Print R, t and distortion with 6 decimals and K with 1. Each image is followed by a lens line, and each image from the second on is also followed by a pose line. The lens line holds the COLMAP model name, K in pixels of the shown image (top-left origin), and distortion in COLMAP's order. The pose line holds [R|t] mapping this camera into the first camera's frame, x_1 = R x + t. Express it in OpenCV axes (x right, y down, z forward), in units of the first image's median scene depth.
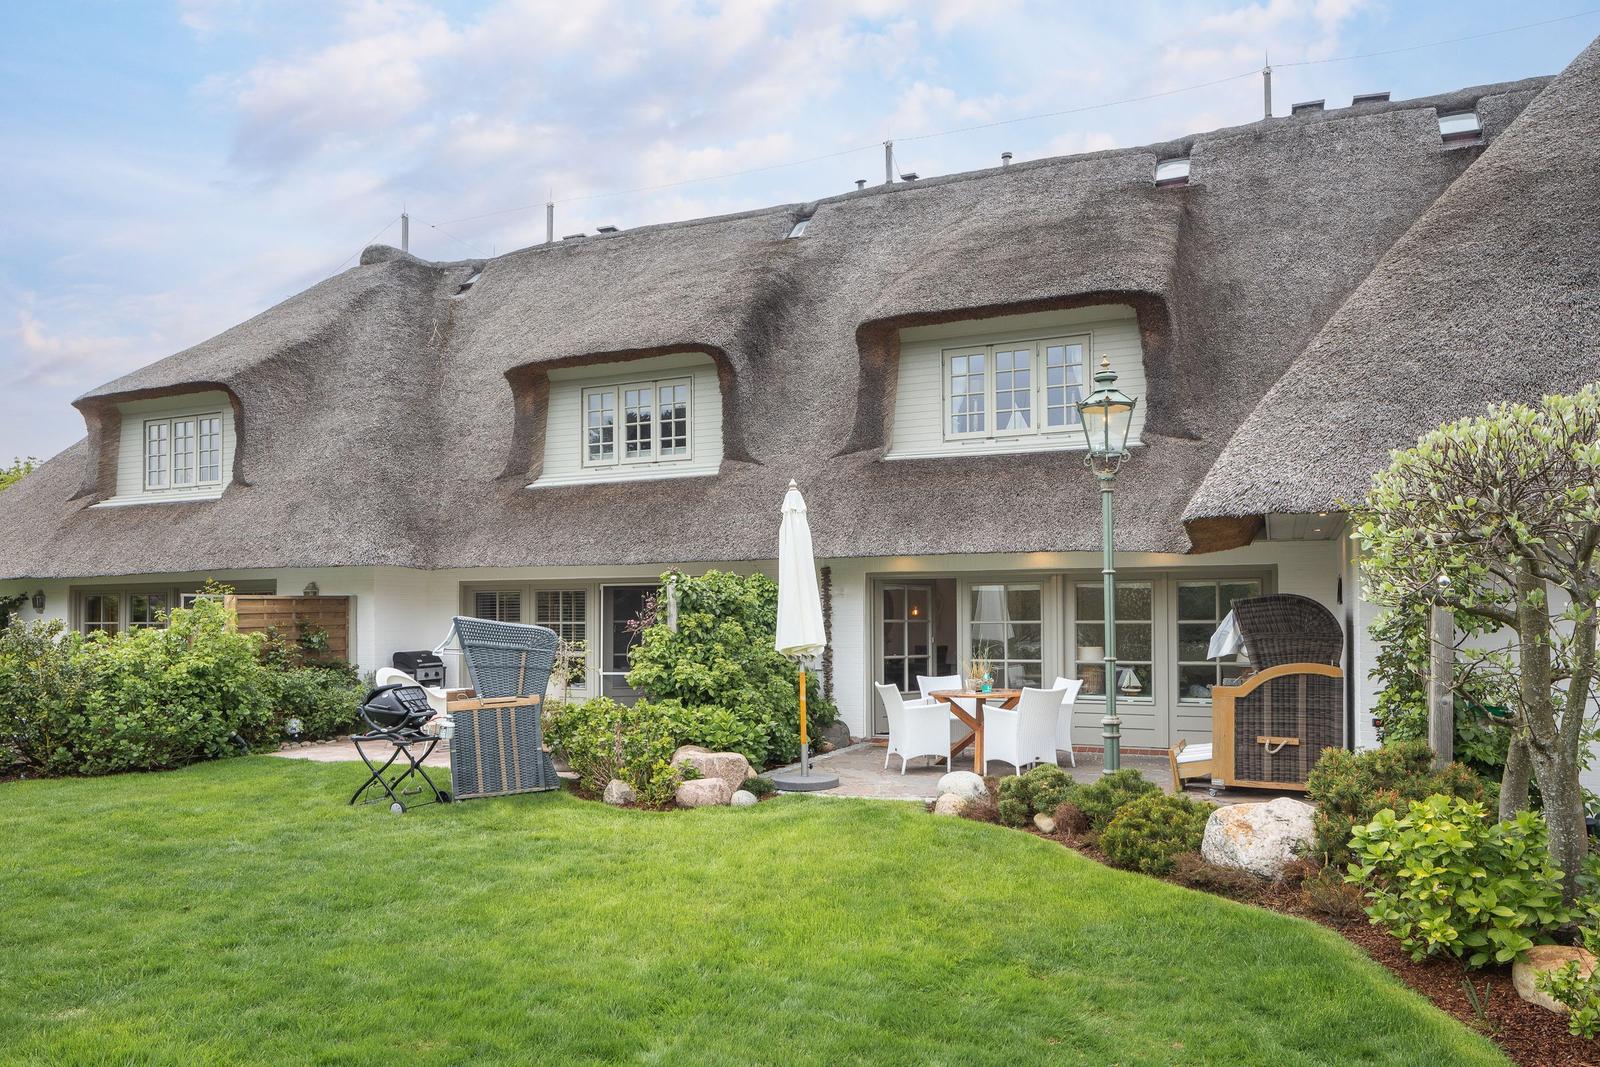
lens RADIAL K [[1138.0, 0, 800.1], [0, 1138.0, 525.1], [0, 0, 1]] dist [0.005072, 0.002063]
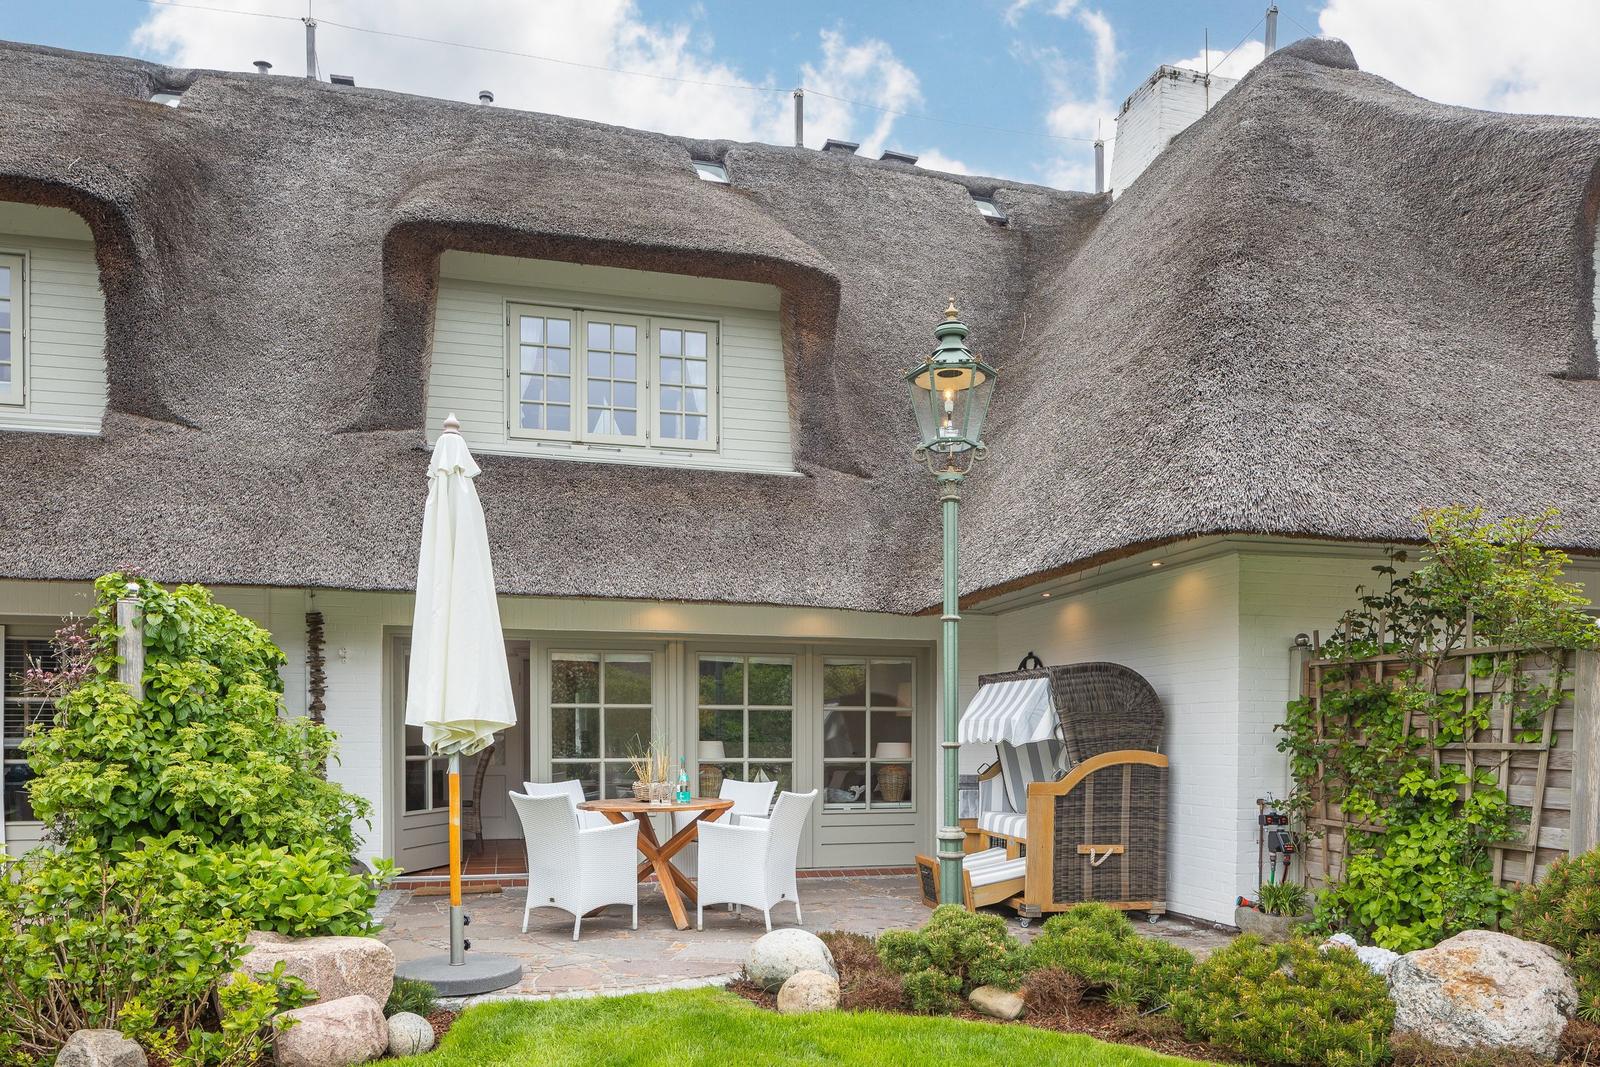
lens RADIAL K [[1125.6, 0, 800.0], [0, 1125.6, 719.3], [0, 0, 1]] dist [-0.003401, -0.004830]
pose [[0.781848, 0.015361, 0.623279, -0.187161], [-0.056882, 0.997285, 0.046775, 0.064084], [-0.620868, -0.072024, 0.780599, 0.448000]]
